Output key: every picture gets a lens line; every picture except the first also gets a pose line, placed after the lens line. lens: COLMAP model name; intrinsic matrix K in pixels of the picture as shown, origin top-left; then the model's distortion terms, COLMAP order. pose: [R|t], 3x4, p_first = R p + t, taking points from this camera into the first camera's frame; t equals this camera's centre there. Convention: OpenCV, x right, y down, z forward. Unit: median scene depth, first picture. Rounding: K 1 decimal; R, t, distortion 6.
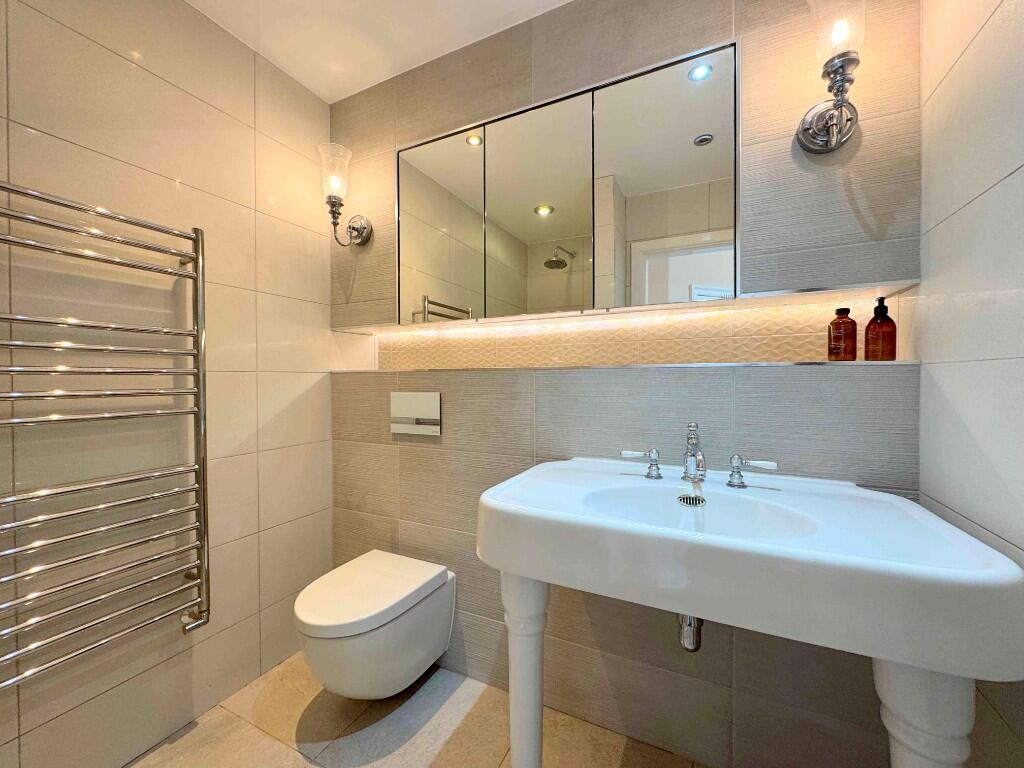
lens RADIAL K [[410.0, 0, 512.1], [0, 410.0, 381.9], [0, 0, 1]] dist [0.001518, 0.000217]
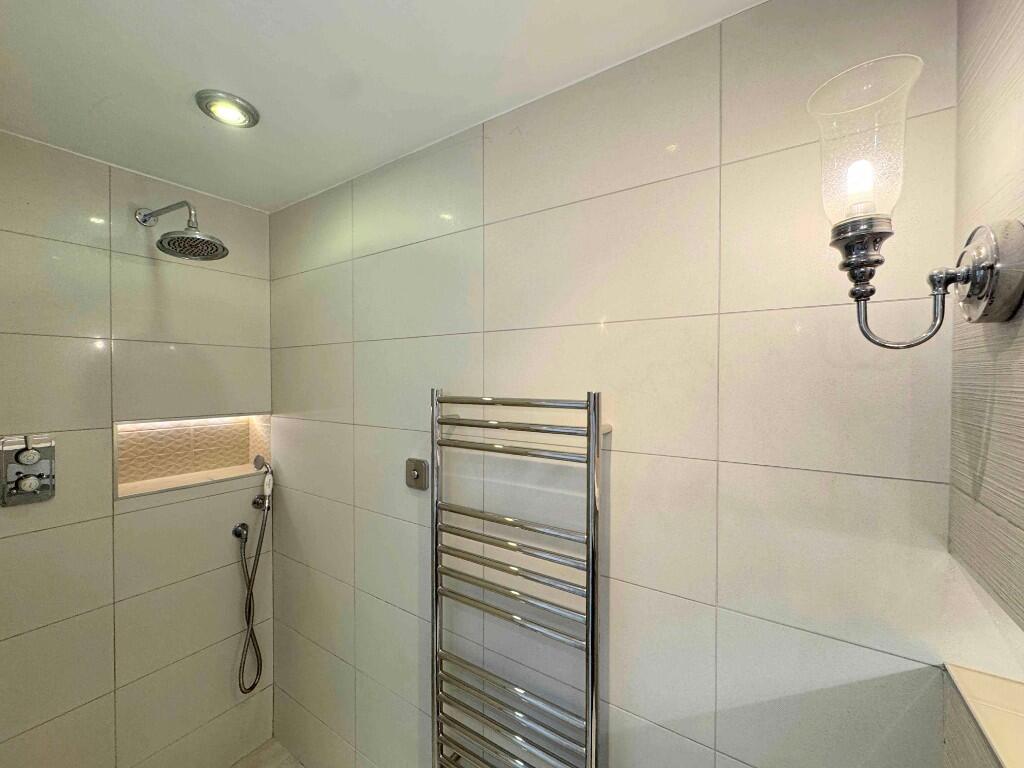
lens RADIAL K [[410.0, 0, 511.9], [0, 410.0, 380.3], [0, 0, 1]] dist [0.001518, 0.000217]
pose [[-0.116340, 0.011376, -0.993144, -0.043058], [-0.010459, 0.999865, 0.012678, -0.313177], [0.993154, 0.011863, -0.116206, 0.741403]]
